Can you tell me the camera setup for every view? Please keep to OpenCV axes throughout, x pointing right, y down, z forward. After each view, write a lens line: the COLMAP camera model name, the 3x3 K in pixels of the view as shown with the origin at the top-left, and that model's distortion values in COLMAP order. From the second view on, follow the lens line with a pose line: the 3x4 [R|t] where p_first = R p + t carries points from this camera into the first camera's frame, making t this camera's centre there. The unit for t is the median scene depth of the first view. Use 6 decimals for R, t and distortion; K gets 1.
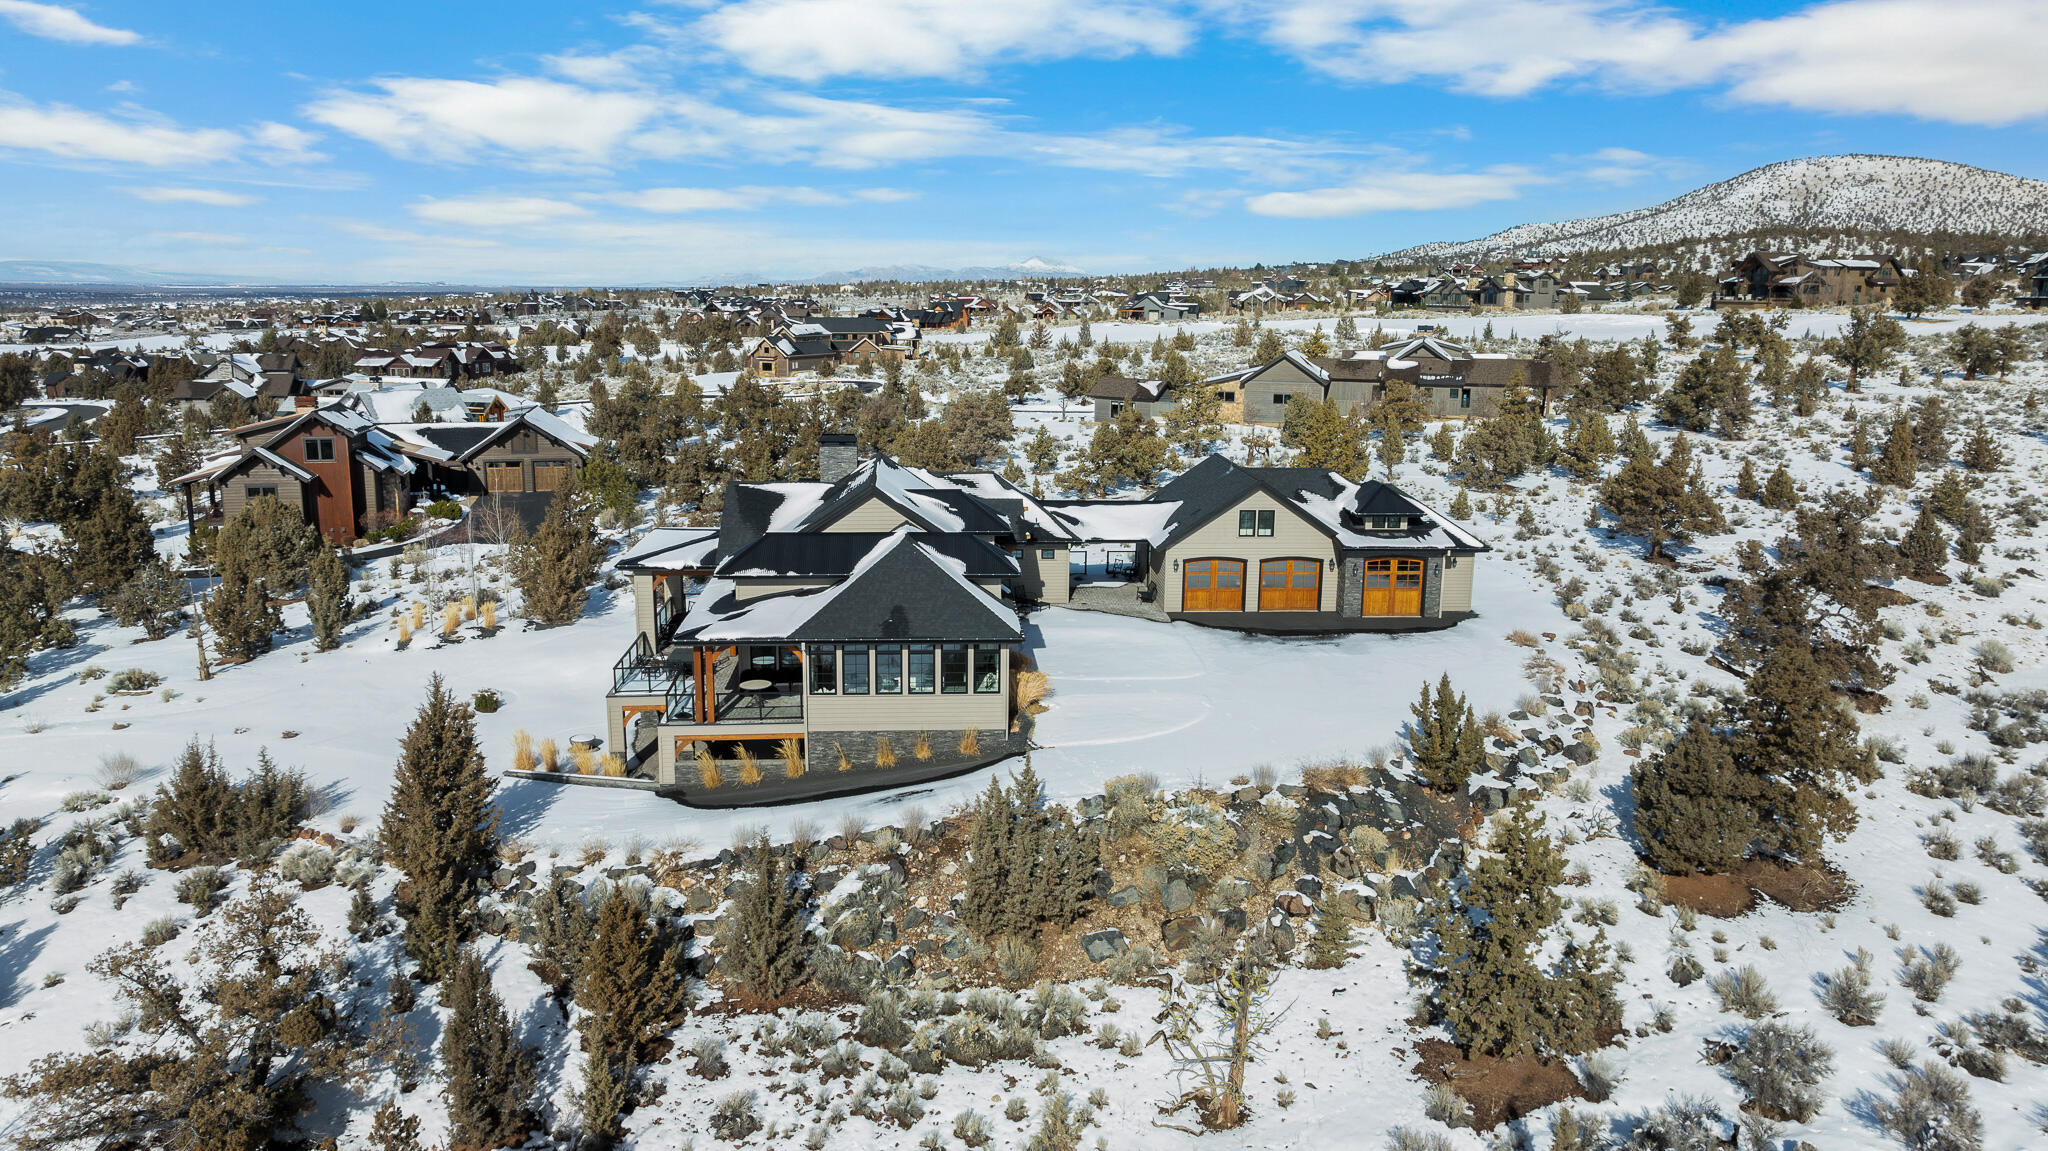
lens RADIAL K [[1446.2, 0, 1024.0], [0, 1446.2, 575.5], [0, 0, 1]] dist [-0.023117, 0.003138]
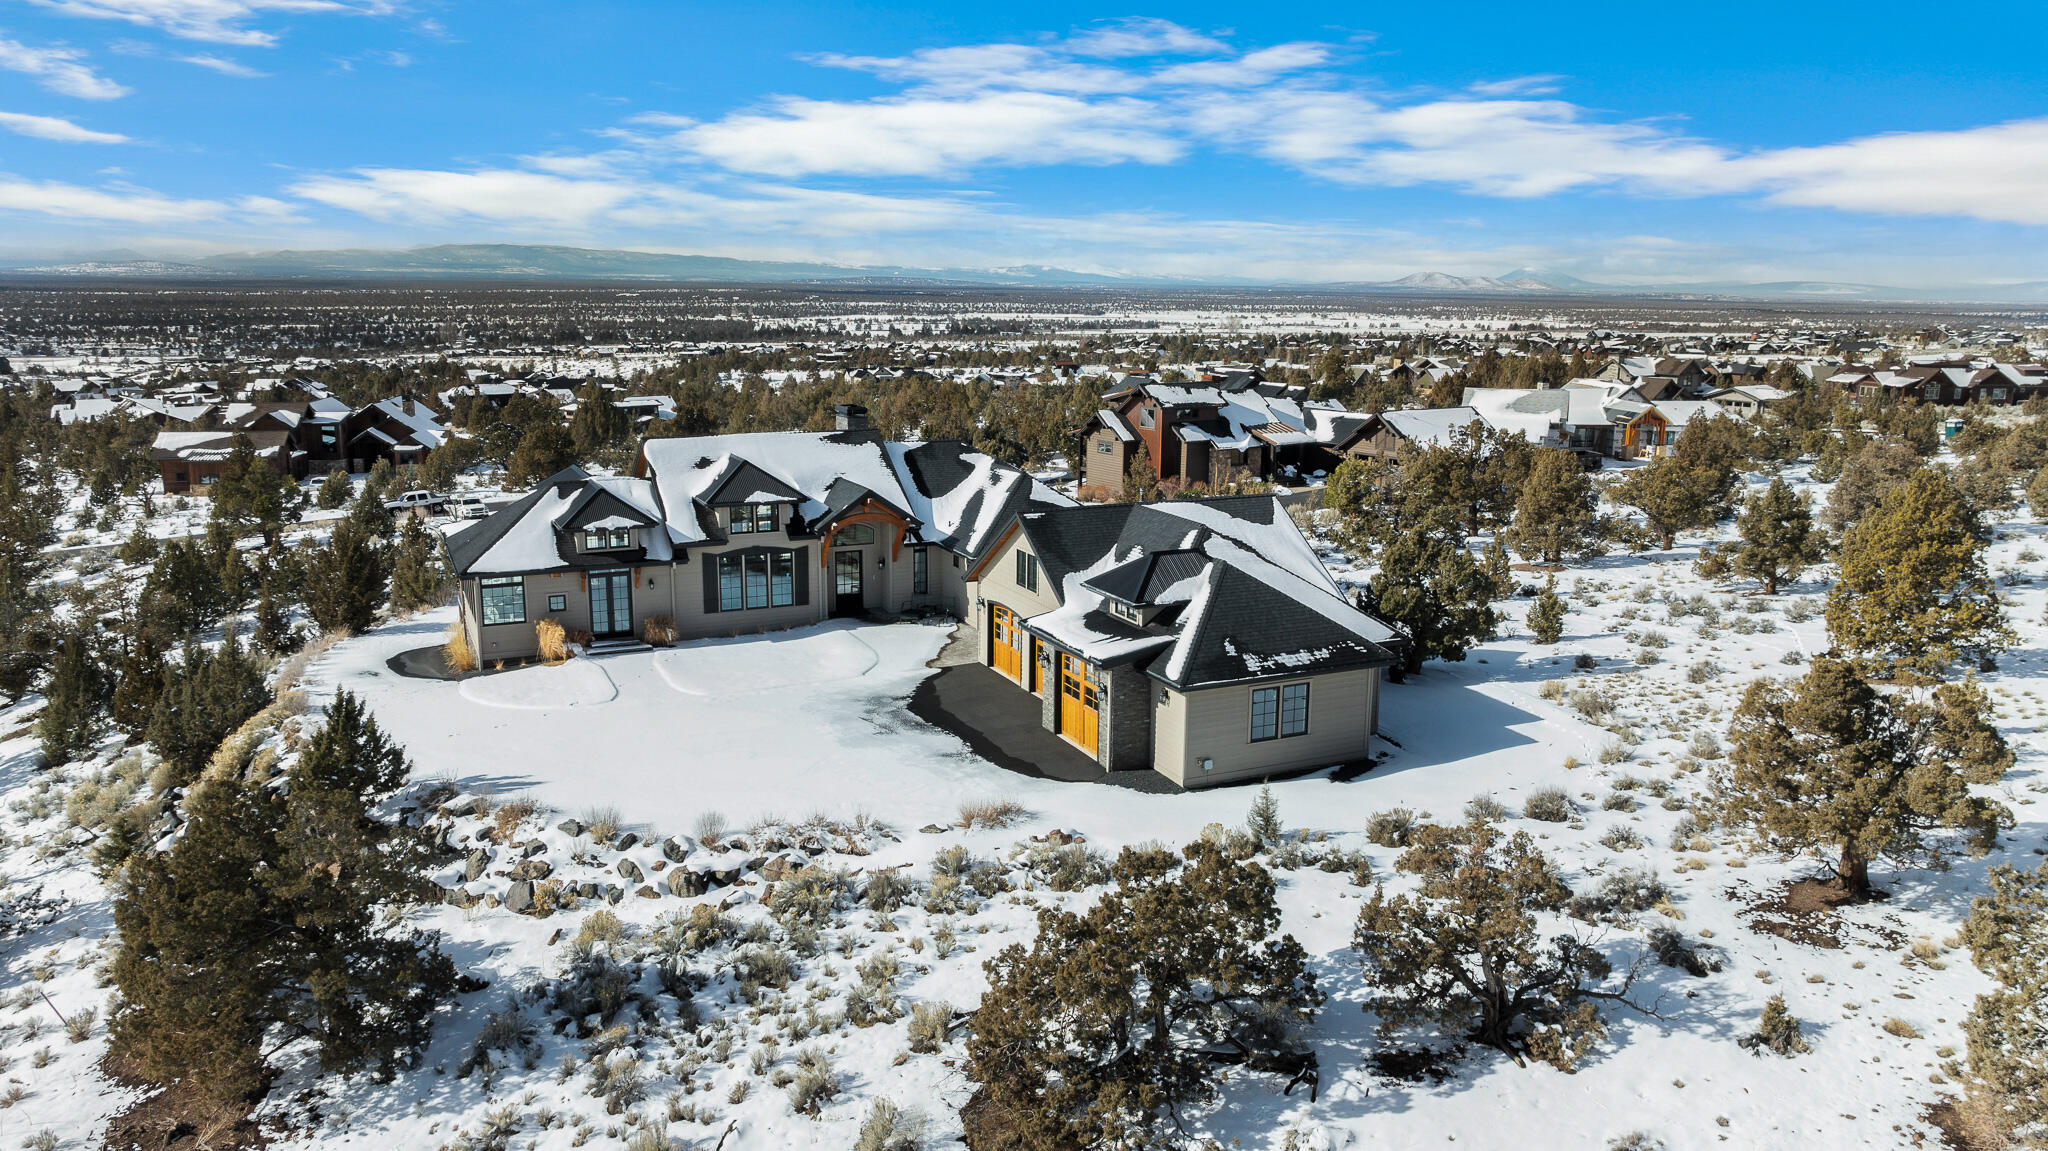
lens RADIAL K [[1446.2, 0, 1024.0], [0, 1446.2, 575.5], [0, 0, 1]] dist [-0.023117, 0.003138]
pose [[0.356176, 0.178529, -0.917205, 0.558633], [-0.191170, 0.974739, 0.115491, -0.079126], [0.914654, 0.134207, 0.381308, 0.482972]]
